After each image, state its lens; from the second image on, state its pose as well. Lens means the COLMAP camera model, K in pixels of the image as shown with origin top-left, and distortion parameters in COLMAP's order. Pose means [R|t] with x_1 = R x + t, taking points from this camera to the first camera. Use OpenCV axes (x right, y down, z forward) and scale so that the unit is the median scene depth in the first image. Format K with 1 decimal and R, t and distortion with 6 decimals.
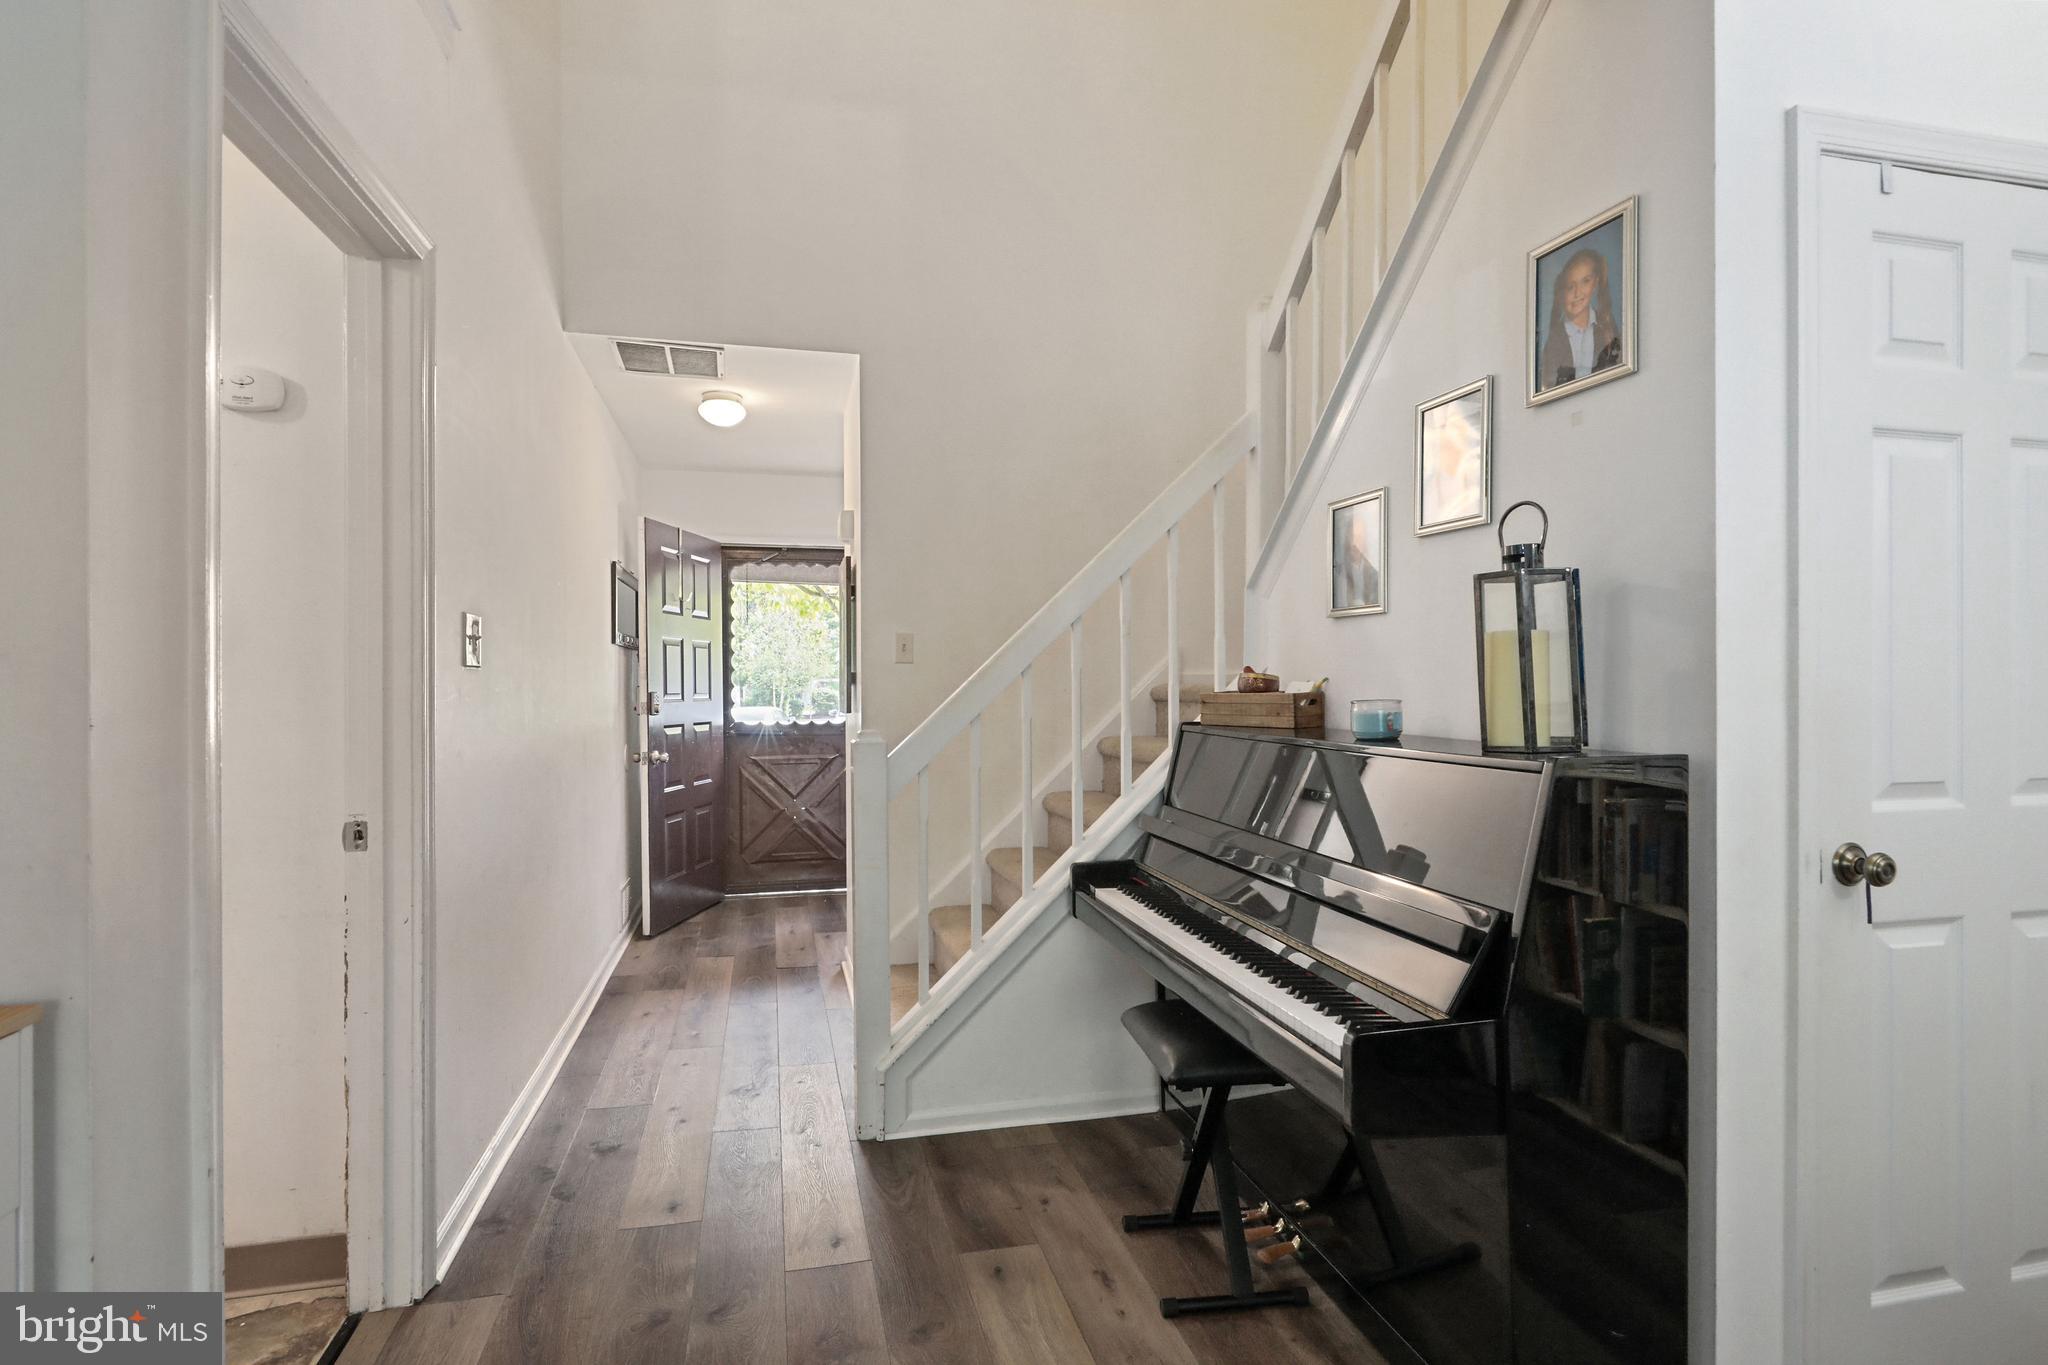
lens RADIAL K [[1053.7, 0, 1028.5], [0, 1053.7, 682.7], [0, 0, 1]] dist [0.000647, -0.000063]
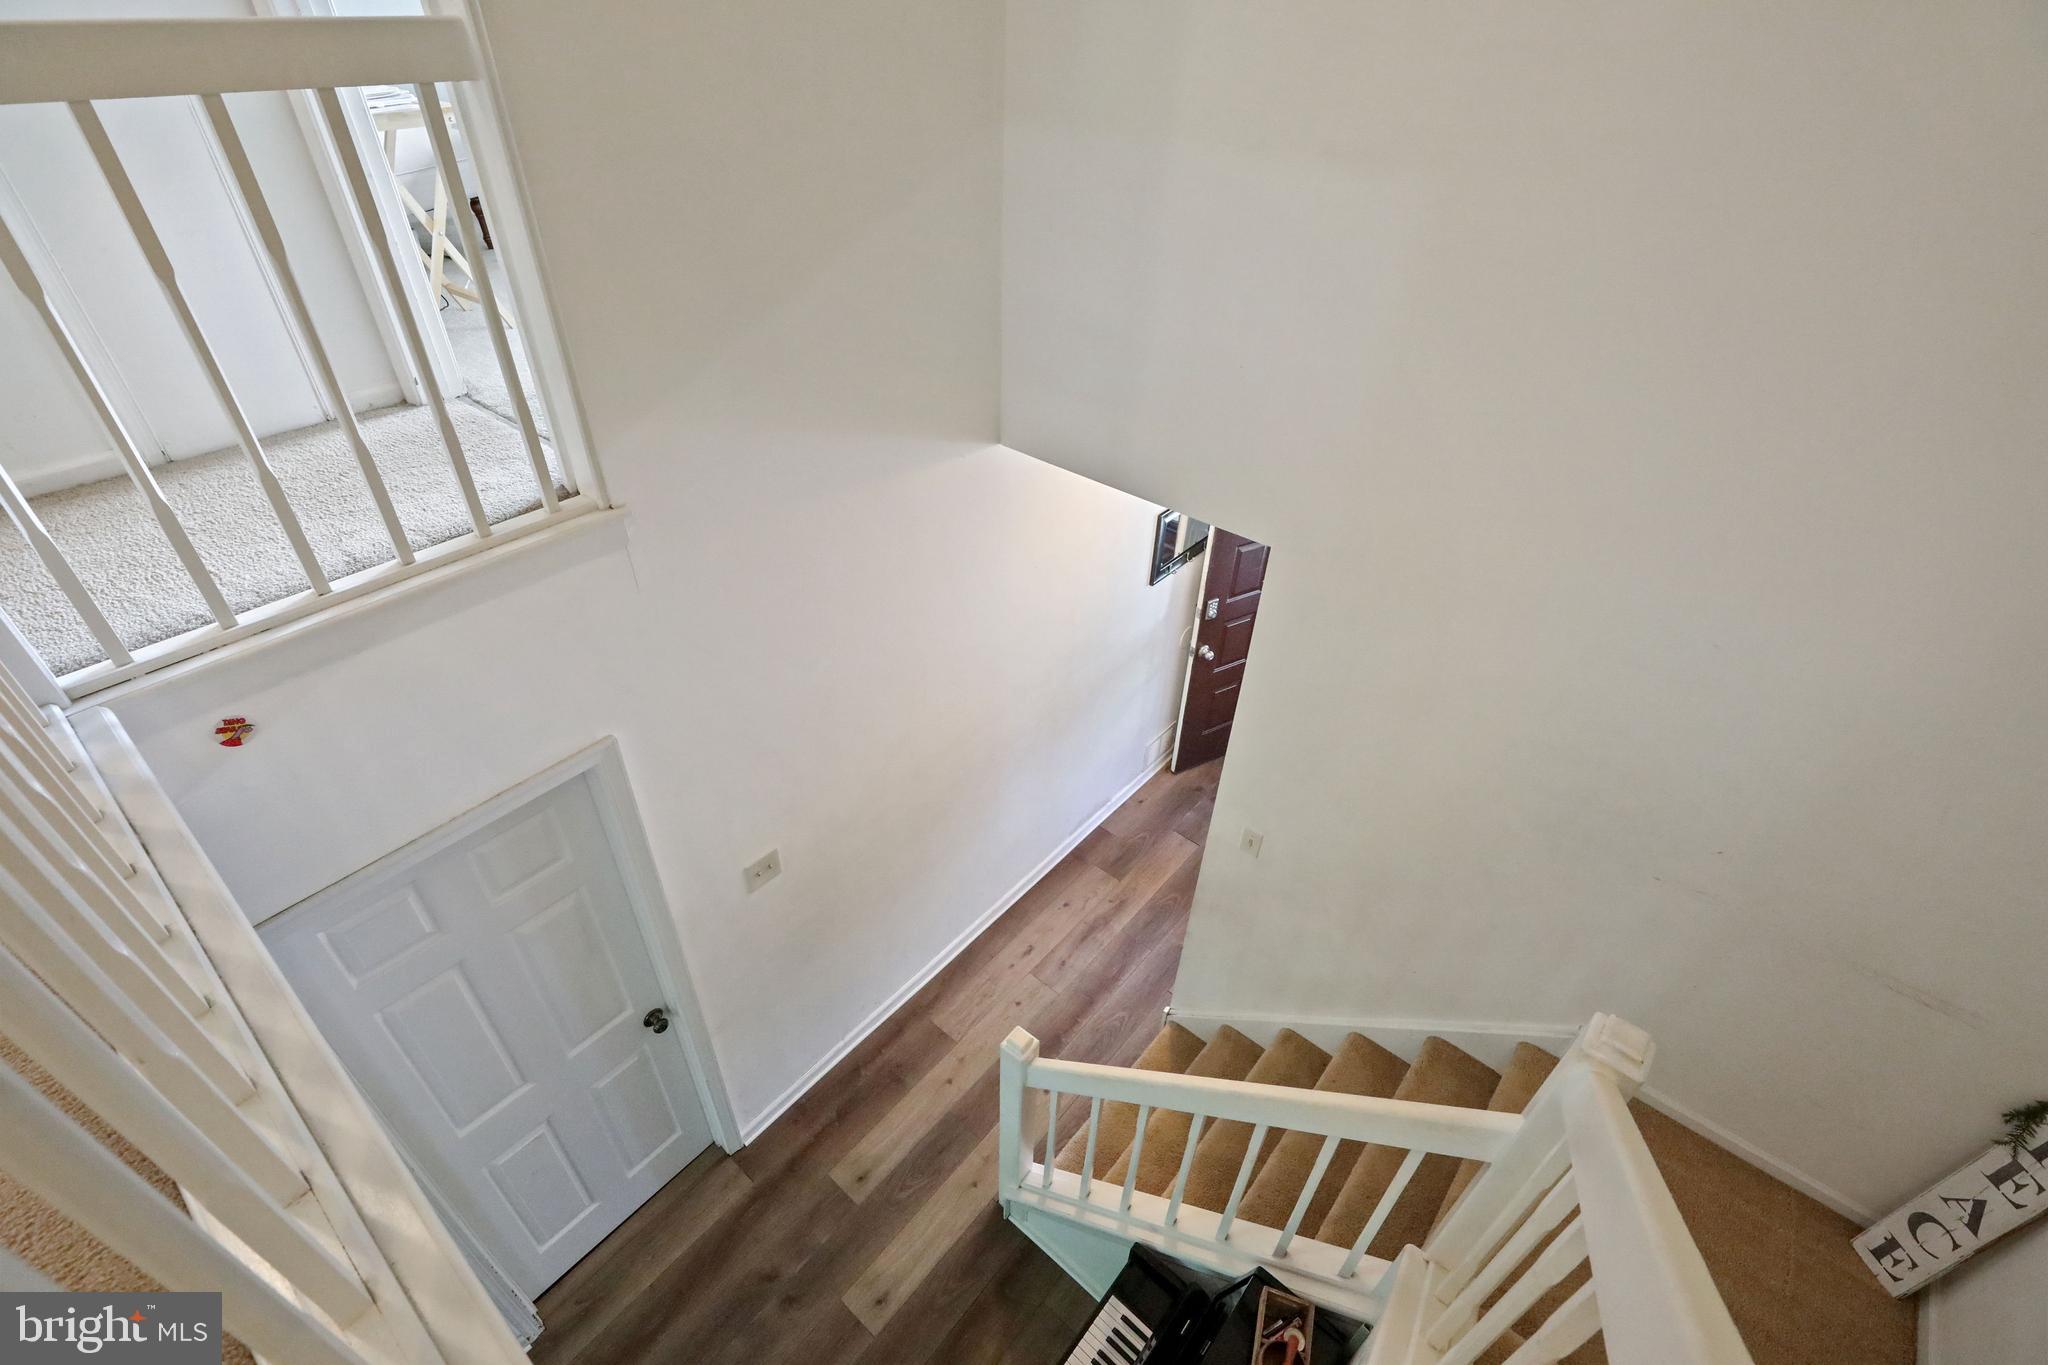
lens RADIAL K [[934.1, 0, 1021.5], [0, 934.1, 683.9], [0, 0, 1]] dist [-0.005871, -0.000563]
pose [[0.585522, 0.511261, -0.629108, 0.304410], [-0.025874, 0.787438, 0.615851, -0.933599], [0.810244, -0.344316, 0.474290, 0.711289]]
